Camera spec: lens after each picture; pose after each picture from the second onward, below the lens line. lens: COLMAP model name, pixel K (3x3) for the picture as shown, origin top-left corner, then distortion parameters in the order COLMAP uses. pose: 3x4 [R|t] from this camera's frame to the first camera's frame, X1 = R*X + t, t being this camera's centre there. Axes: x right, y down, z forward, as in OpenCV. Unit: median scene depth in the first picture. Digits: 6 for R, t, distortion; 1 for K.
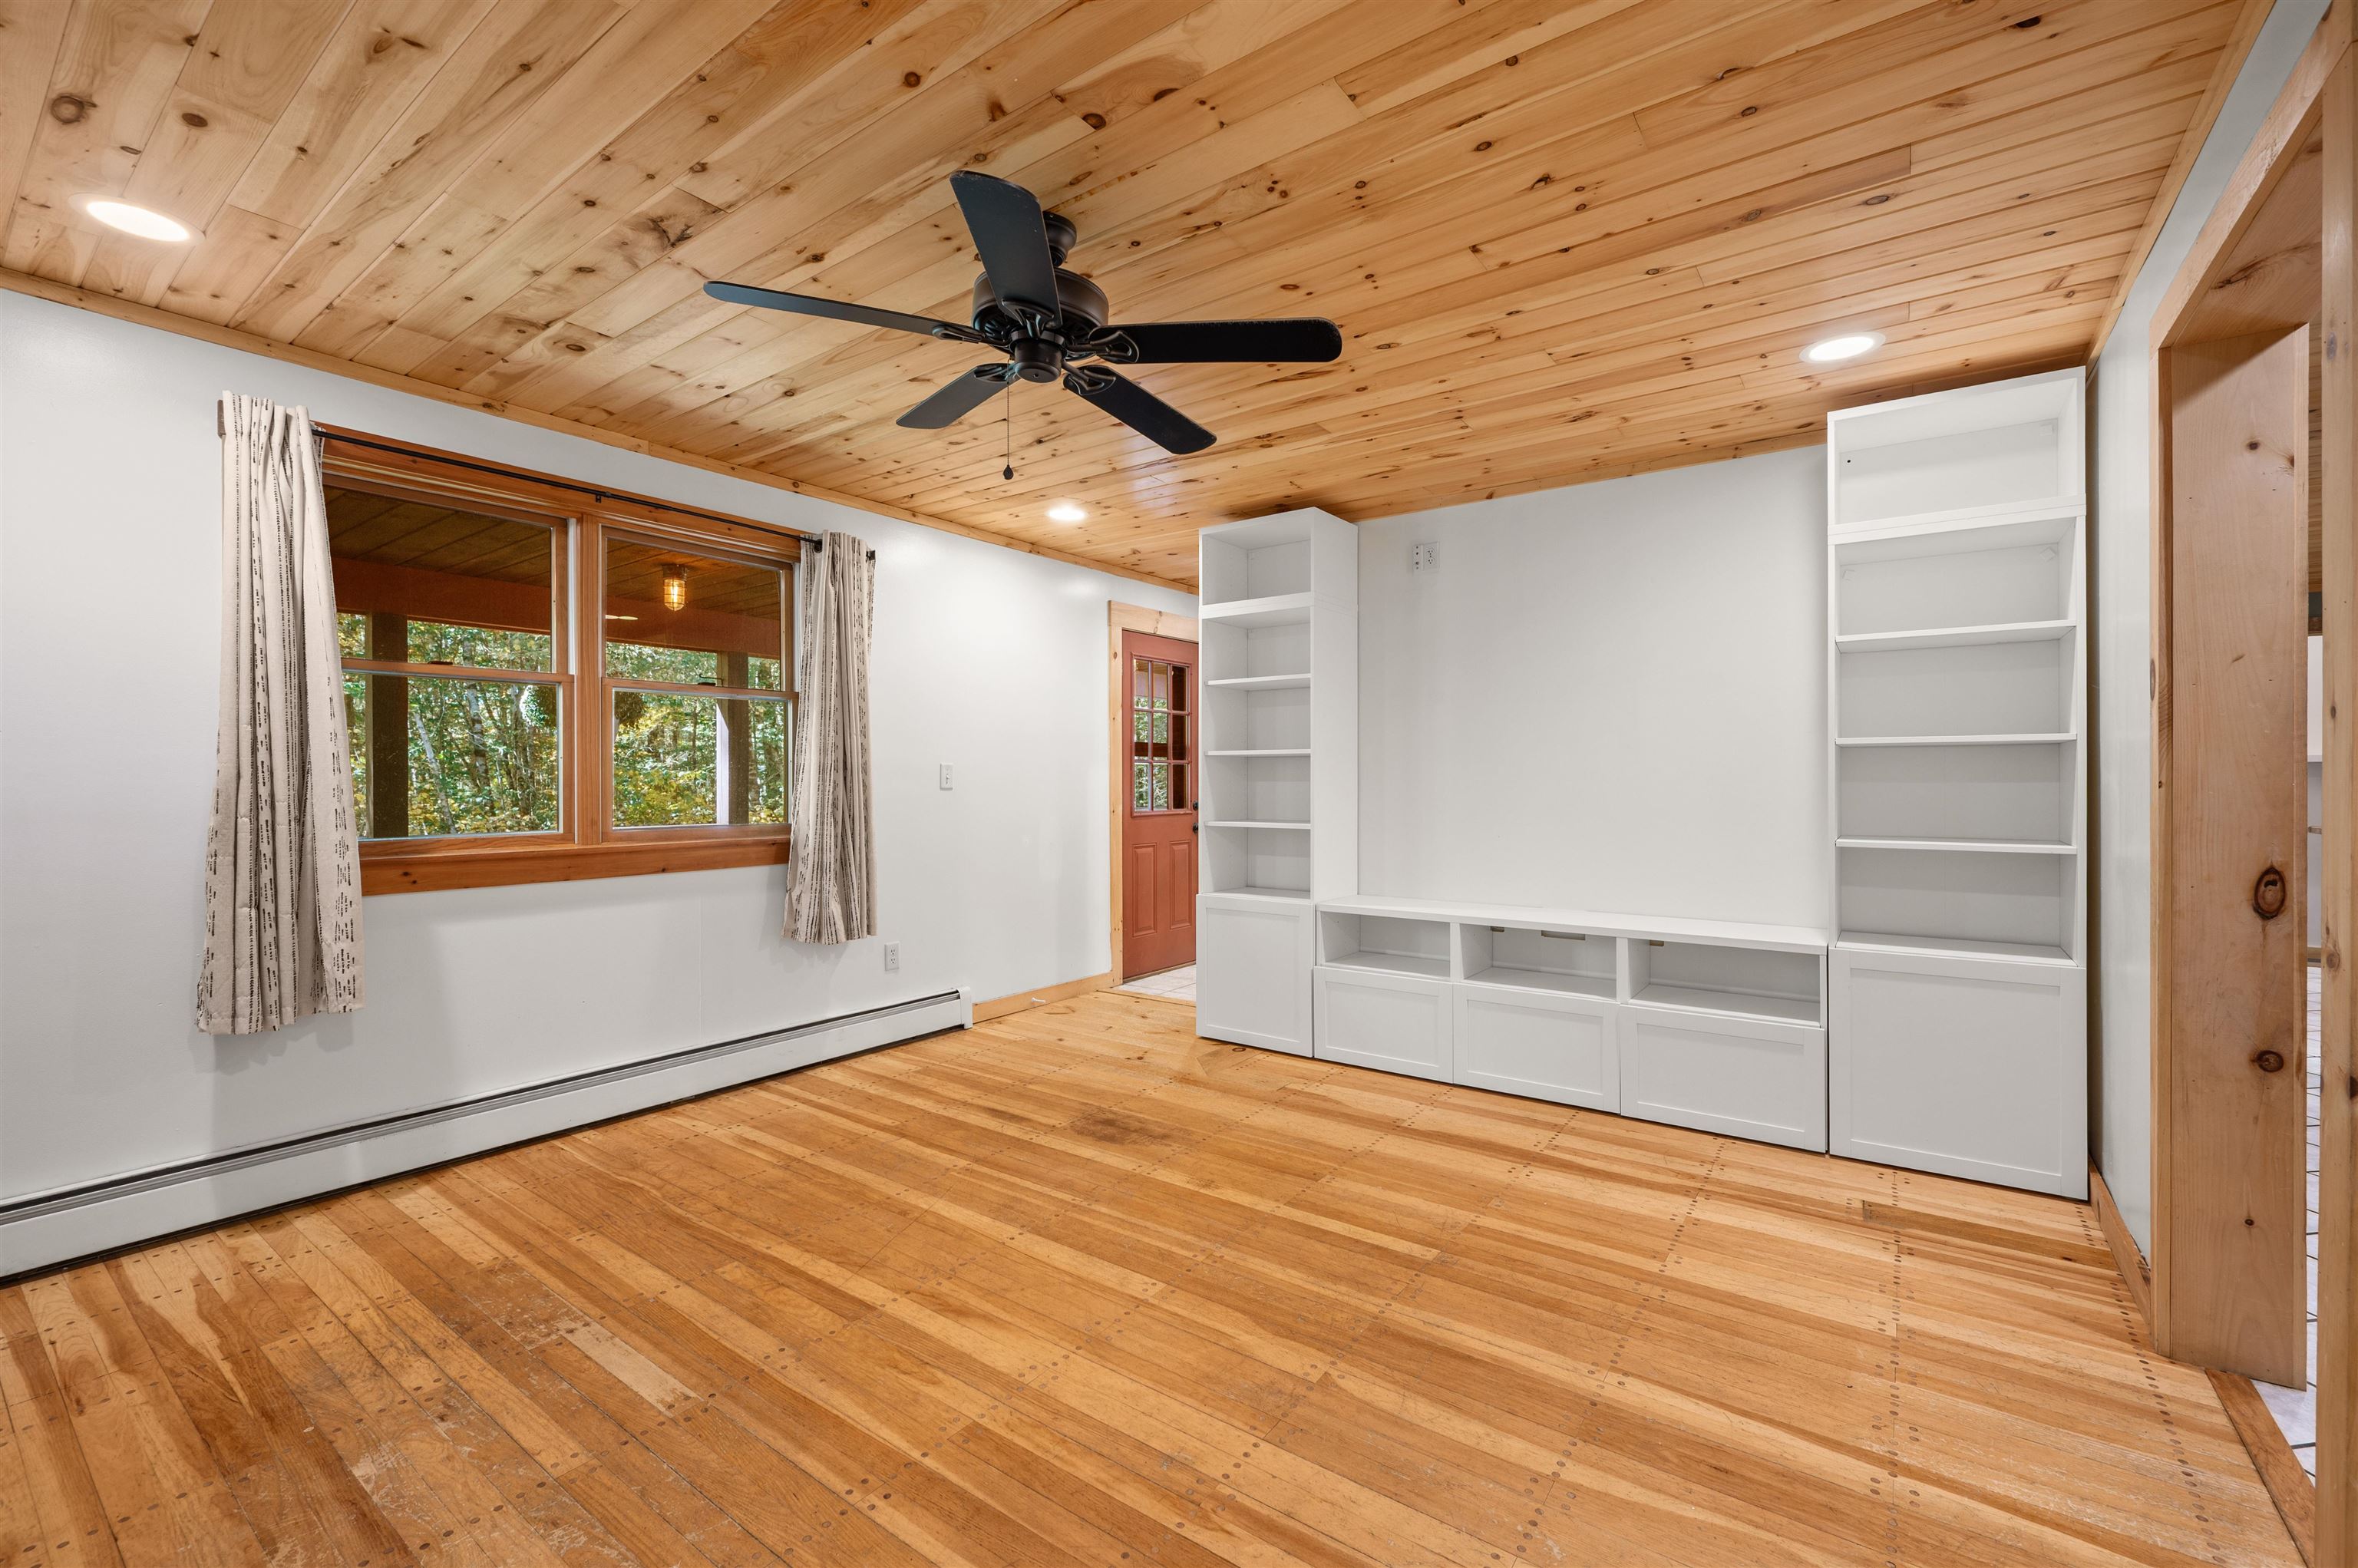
lens RADIAL K [[991.0, 0, 1192.5], [0, 991.0, 767.4], [0, 0, 1]] dist [0.001090, 0.000349]
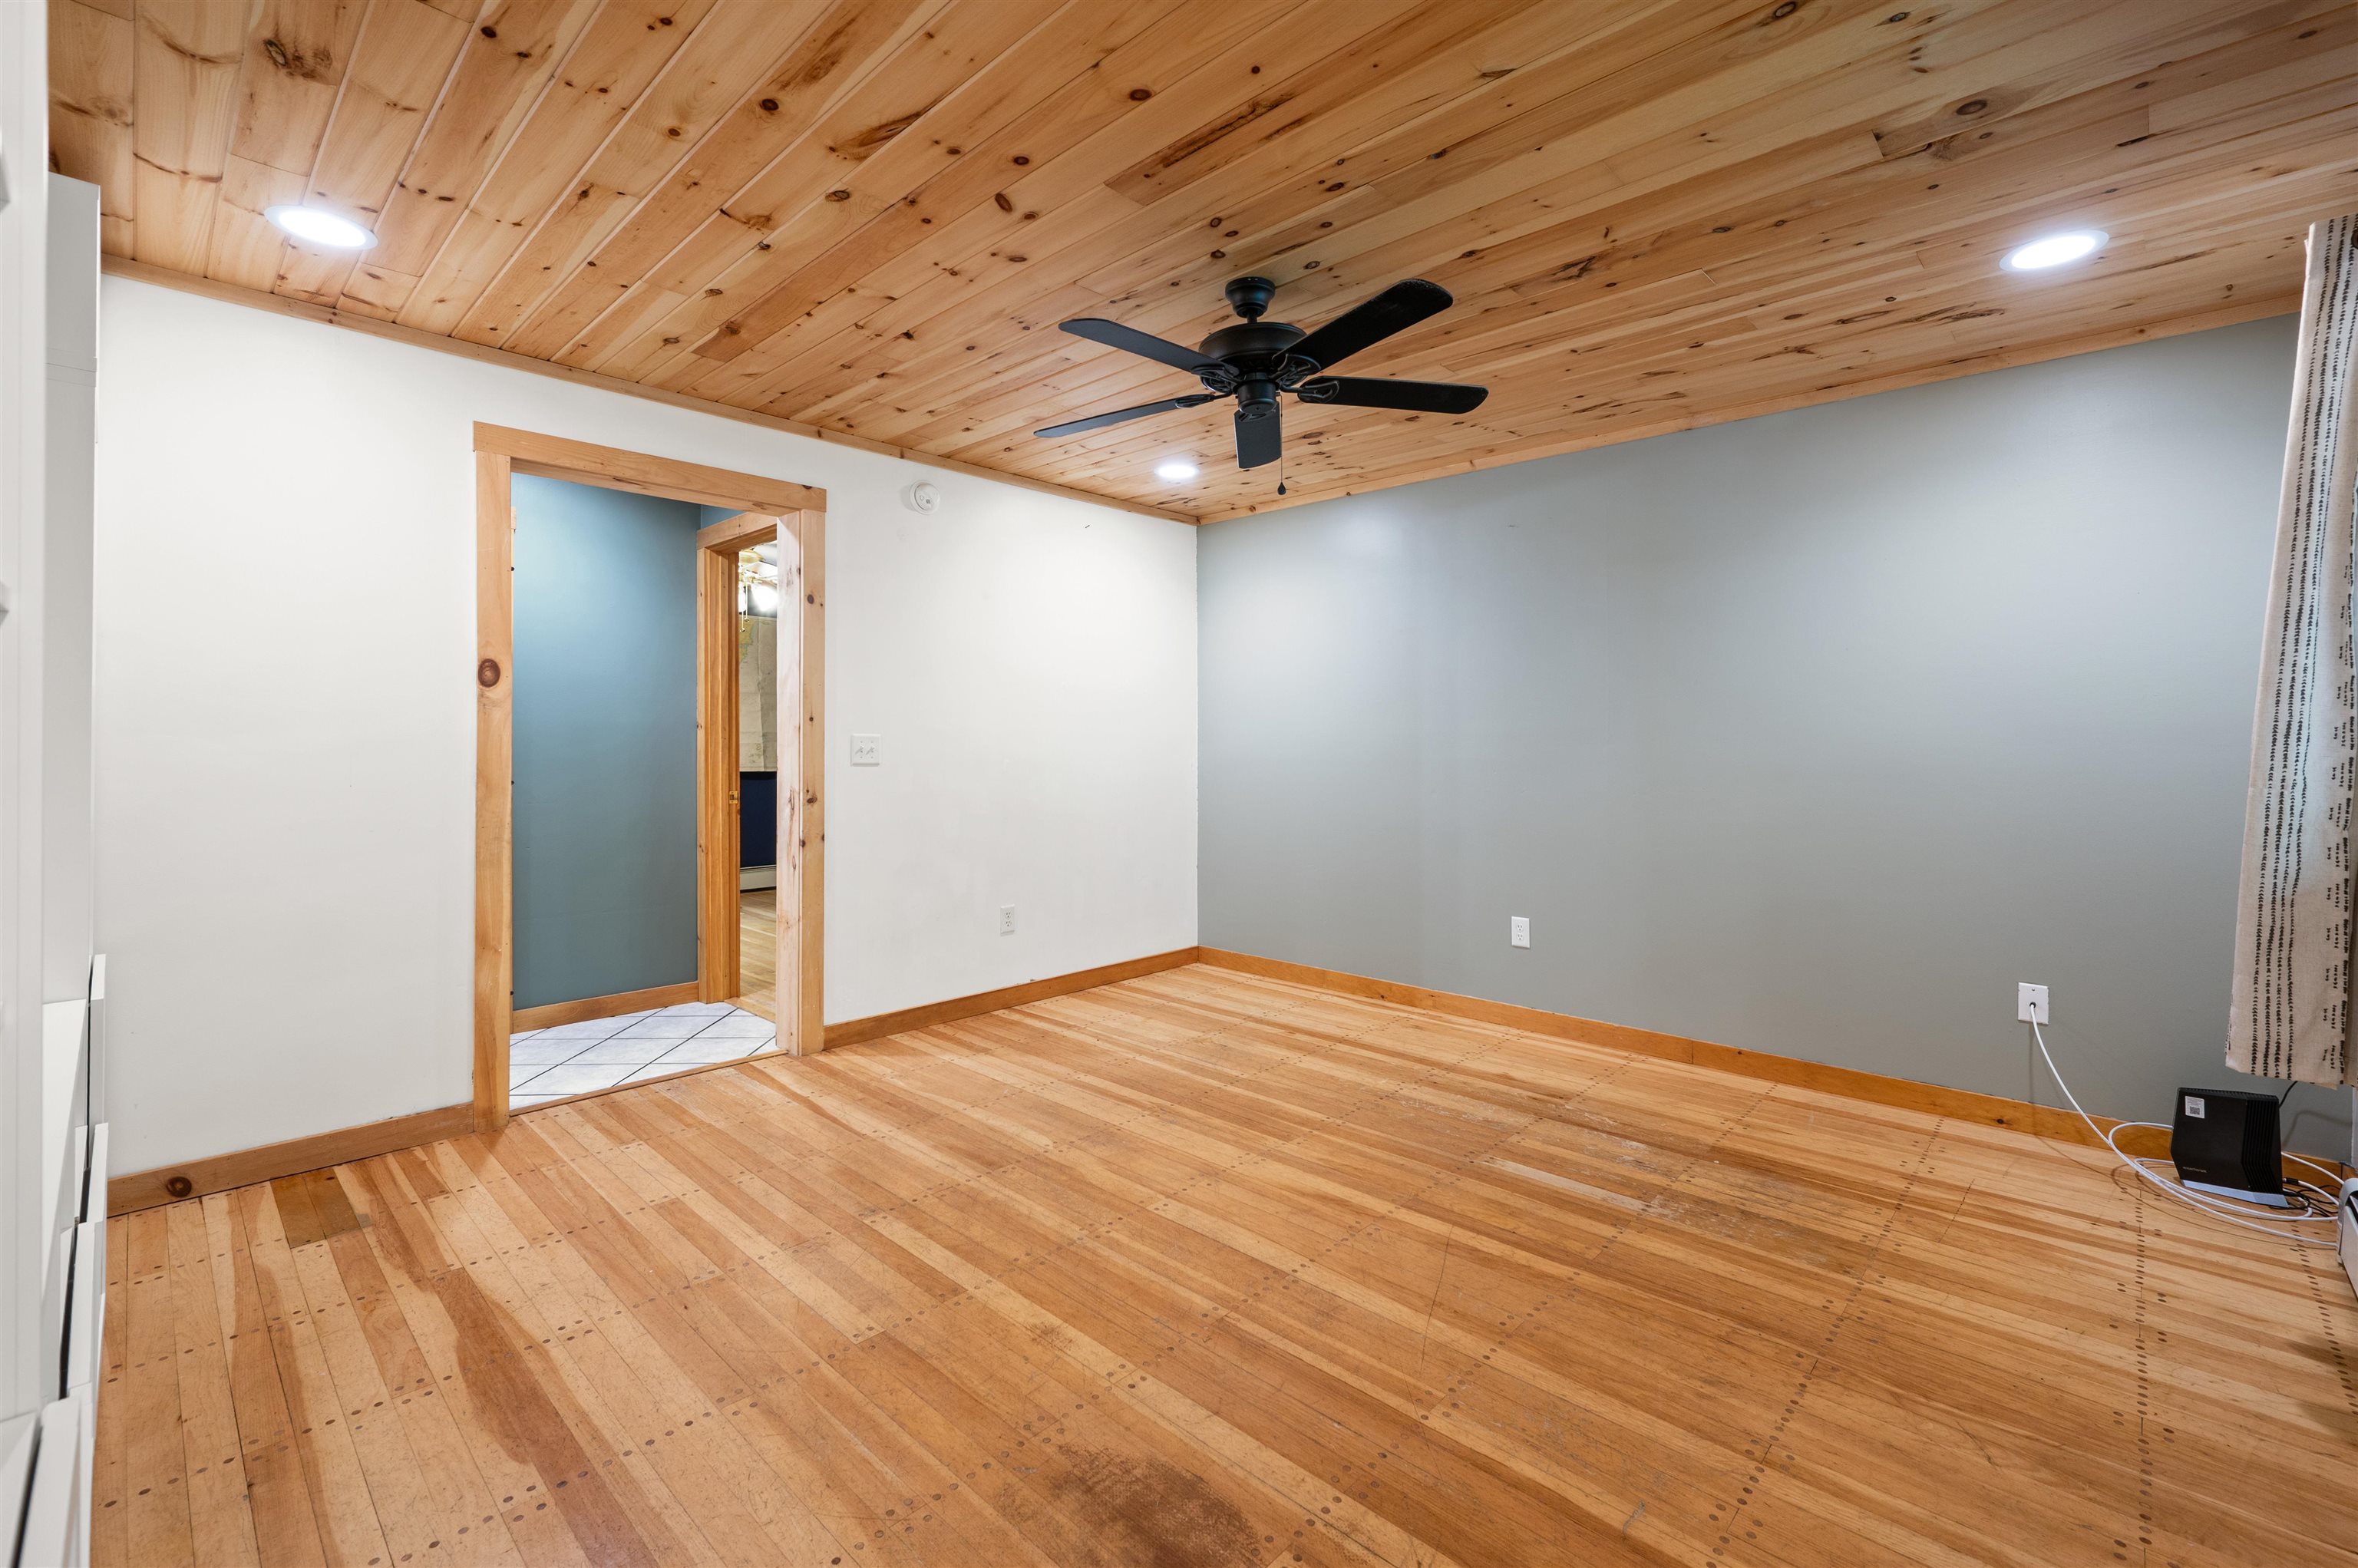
lens RADIAL K [[991.0, 0, 1192.5], [0, 991.0, 767.4], [0, 0, 1]] dist [0.001090, 0.000349]
pose [[-0.991777, -0.004260, 0.127910, -0.207794], [-0.002292, 0.999877, 0.015529, 0.021397], [-0.127961, 0.015108, -0.991664, 2.001399]]
